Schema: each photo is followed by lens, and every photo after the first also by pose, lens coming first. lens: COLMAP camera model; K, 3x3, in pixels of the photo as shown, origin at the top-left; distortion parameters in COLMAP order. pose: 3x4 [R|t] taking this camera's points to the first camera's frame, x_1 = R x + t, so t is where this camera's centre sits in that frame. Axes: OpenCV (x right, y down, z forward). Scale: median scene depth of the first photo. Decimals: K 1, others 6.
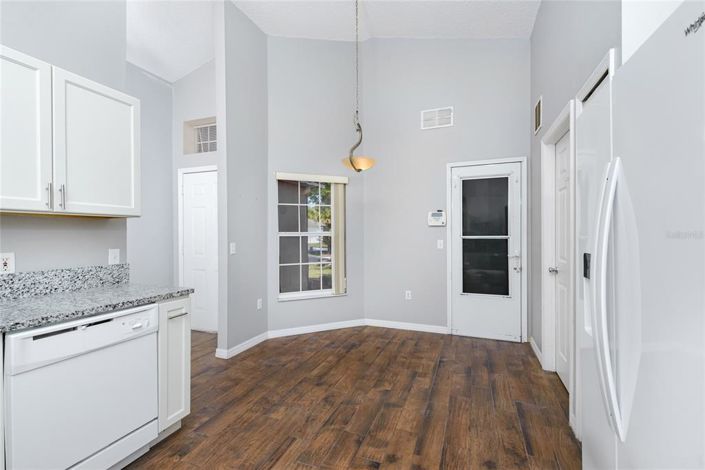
lens RADIAL K [[320.0, 0, 352.5], [0, 320.0, 235.0], [0, 0, 1]] dist [0.019068, -0.000025]
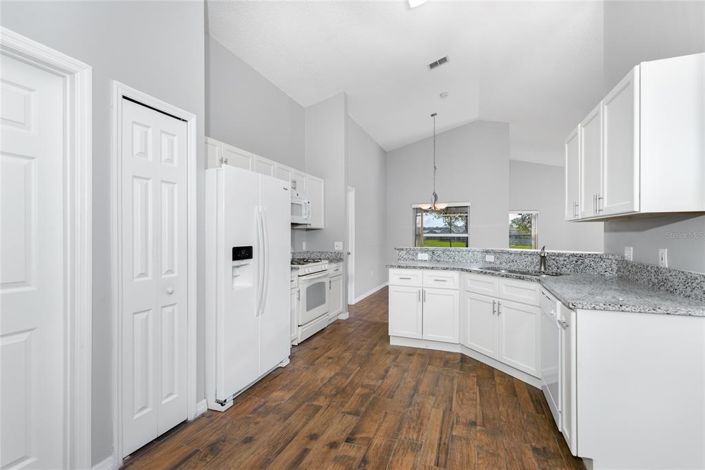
lens RADIAL K [[320.0, 0, 352.5], [0, 320.0, 235.0], [0, 0, 1]] dist [0.019068, -0.000025]
pose [[-0.999940, 0.007024, -0.008352, 0.040691], [0.006978, 0.999960, 0.005621, -0.007270], [0.008391, 0.005562, -0.999949, 1.353035]]
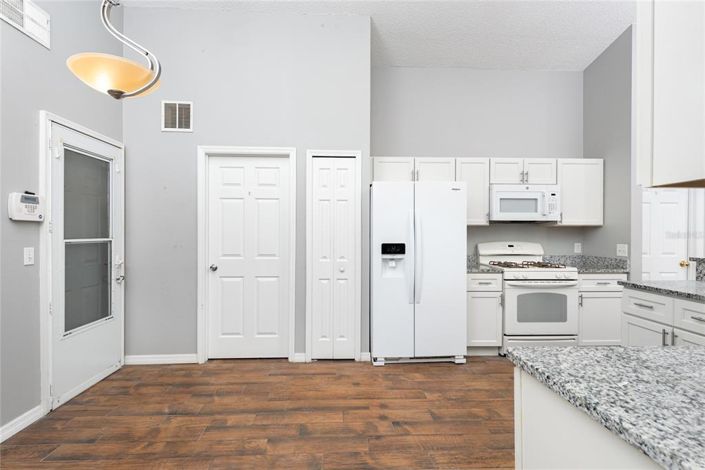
lens RADIAL K [[333.5, 0, 349.5], [0, 333.5, 233.8], [0, 0, 1]] dist [0.002468, 0.000374]
pose [[-0.411894, 0.000314, 0.911232, -0.646036], [0.004723, 0.999987, 0.001791, -0.008714], [-0.911220, 0.005041, -0.411890, 1.071721]]
